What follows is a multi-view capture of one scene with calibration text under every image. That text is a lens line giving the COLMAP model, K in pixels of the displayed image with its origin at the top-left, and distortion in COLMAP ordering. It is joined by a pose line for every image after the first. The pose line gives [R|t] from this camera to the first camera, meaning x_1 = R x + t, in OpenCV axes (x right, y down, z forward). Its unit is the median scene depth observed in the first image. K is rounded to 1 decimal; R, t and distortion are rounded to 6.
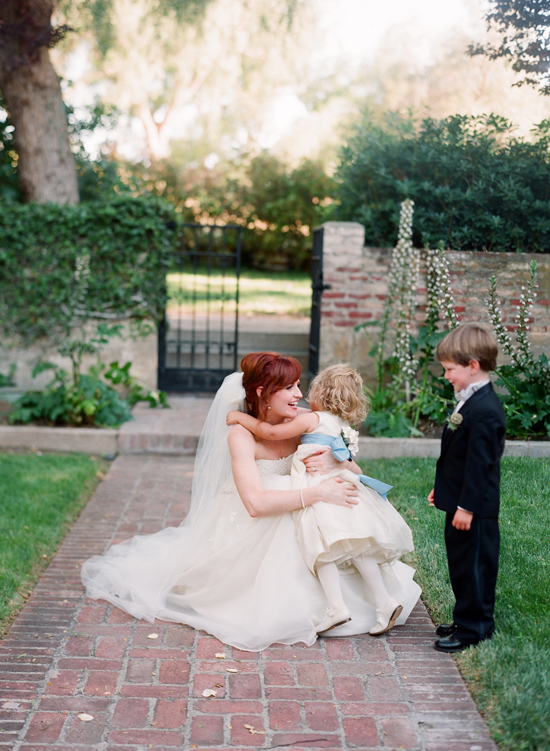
lens RADIAL K [[1179.8, 0, 276.7], [0, 1179.8, 377.0], [0, 0, 1]] dist [-0.130530, 0.183850]
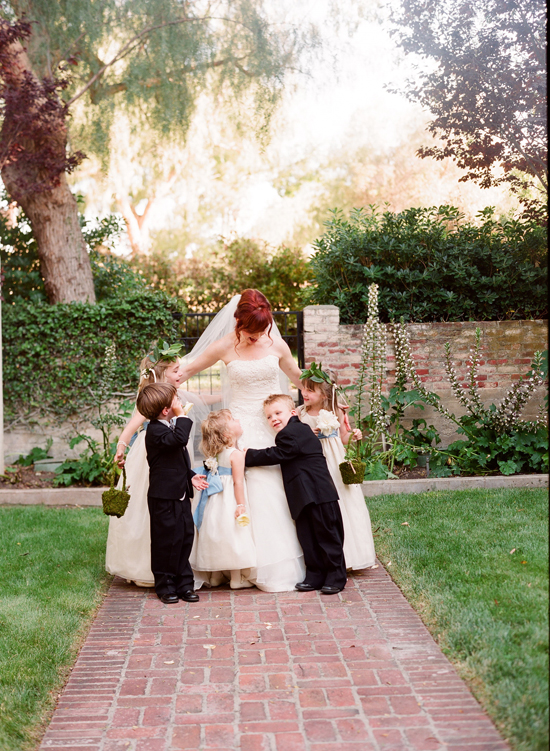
lens RADIAL K [[1179.8, 0, 276.7], [0, 1179.8, 377.0], [0, 0, 1]] dist [-0.130530, 0.183850]
pose [[0.998257, -0.057278, 0.014208, -0.009545], [0.058107, 0.996054, -0.067083, 0.018730], [-0.010309, 0.067791, 0.997646, -0.185455]]
